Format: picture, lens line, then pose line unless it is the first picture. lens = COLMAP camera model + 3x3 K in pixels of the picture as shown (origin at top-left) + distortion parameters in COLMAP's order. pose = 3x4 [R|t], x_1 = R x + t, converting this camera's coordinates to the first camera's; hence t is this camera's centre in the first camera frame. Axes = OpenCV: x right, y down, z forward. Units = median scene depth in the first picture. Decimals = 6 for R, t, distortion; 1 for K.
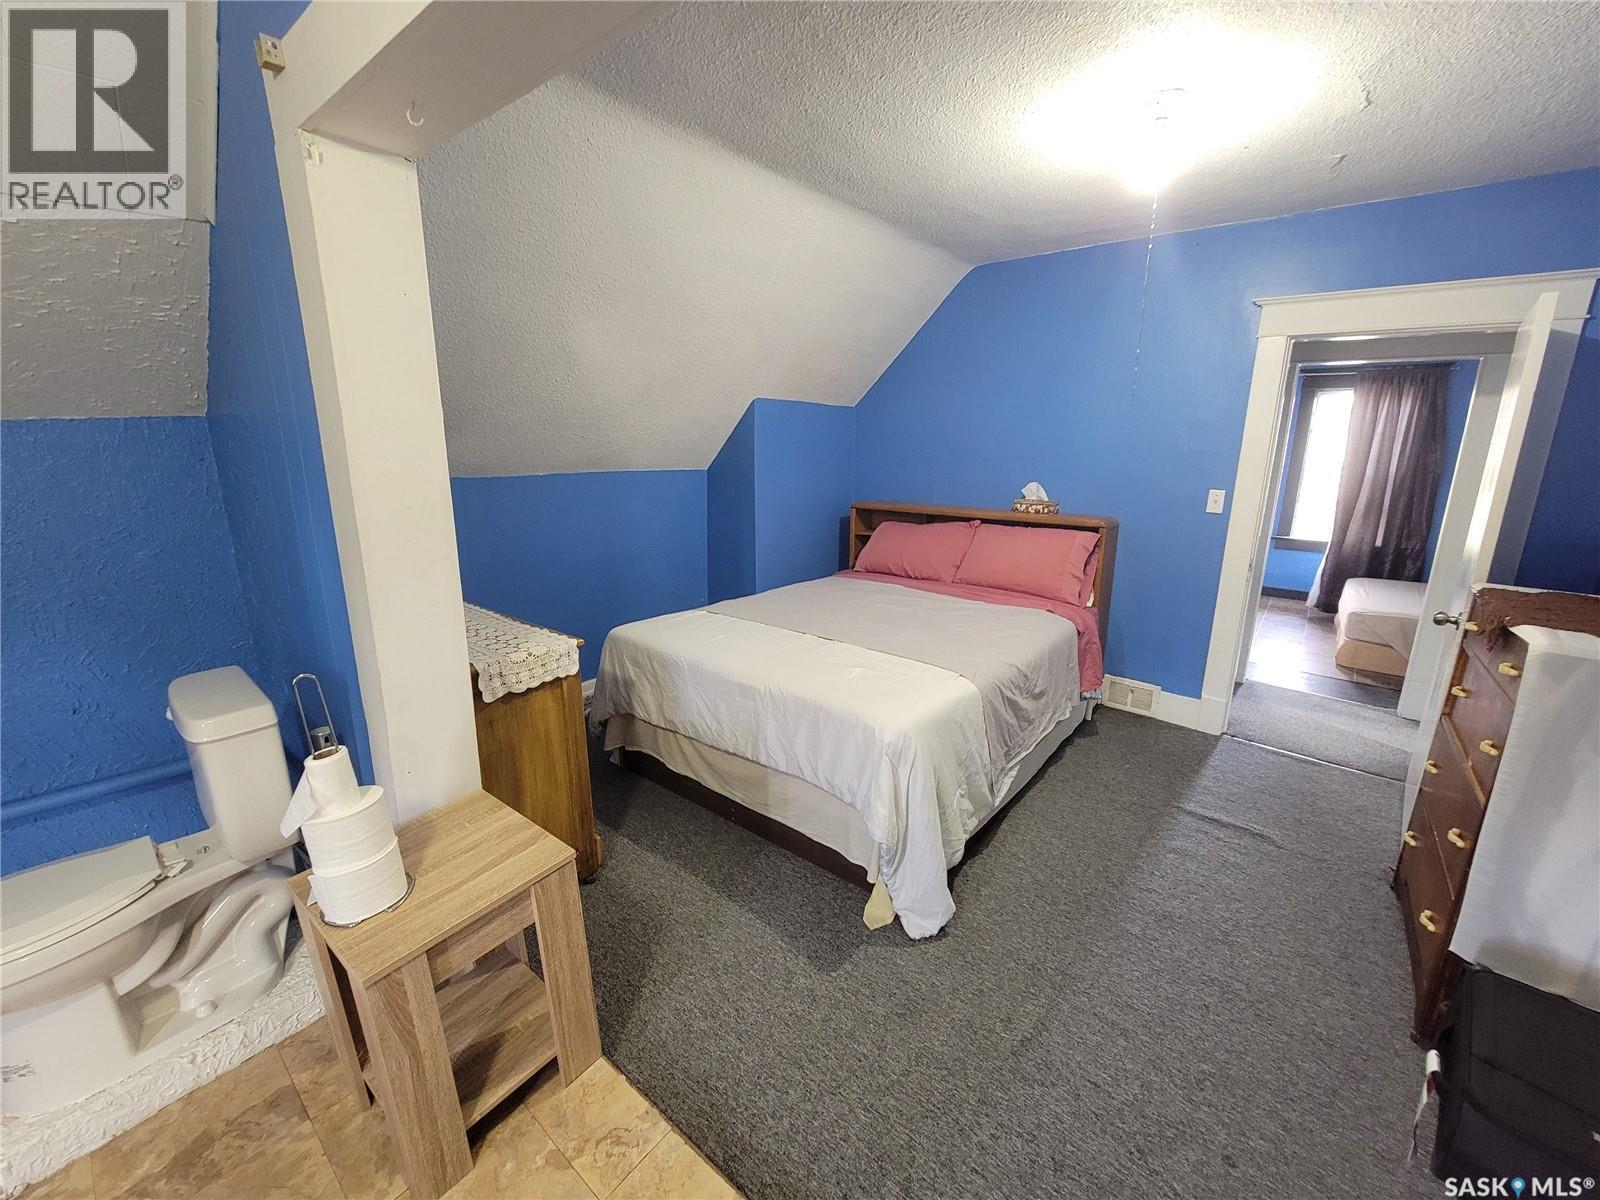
lens RADIAL K [[717.7, 0, 797.0], [0, 717.7, 595.7], [0, 0, 1]] dist [-0.003331, -0.000295]
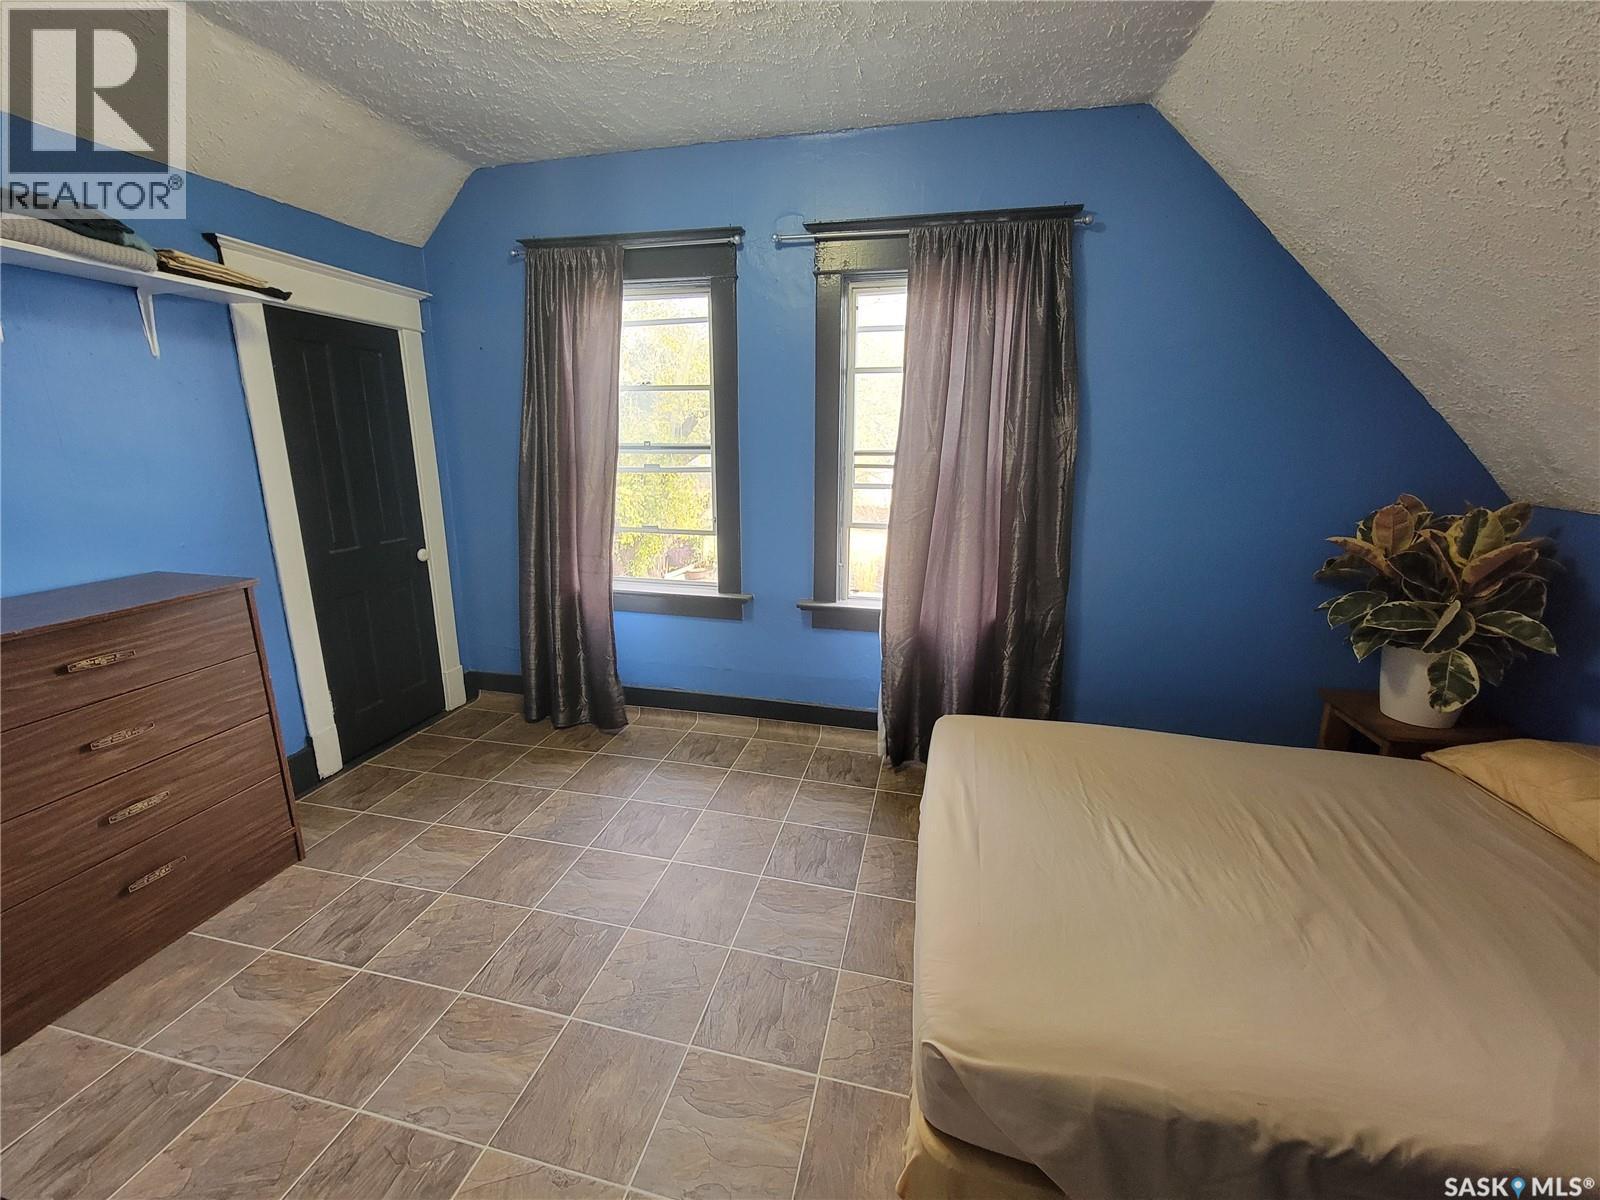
lens RADIAL K [[717.7, 0, 797.0], [0, 717.7, 595.7], [0, 0, 1]] dist [-0.003331, -0.000295]
pose [[0.916477, -0.104391, 0.386228, 0.540613], [0.106956, 0.994152, 0.014908, -0.109001], [-0.385526, 0.027647, 0.922283, 0.639708]]
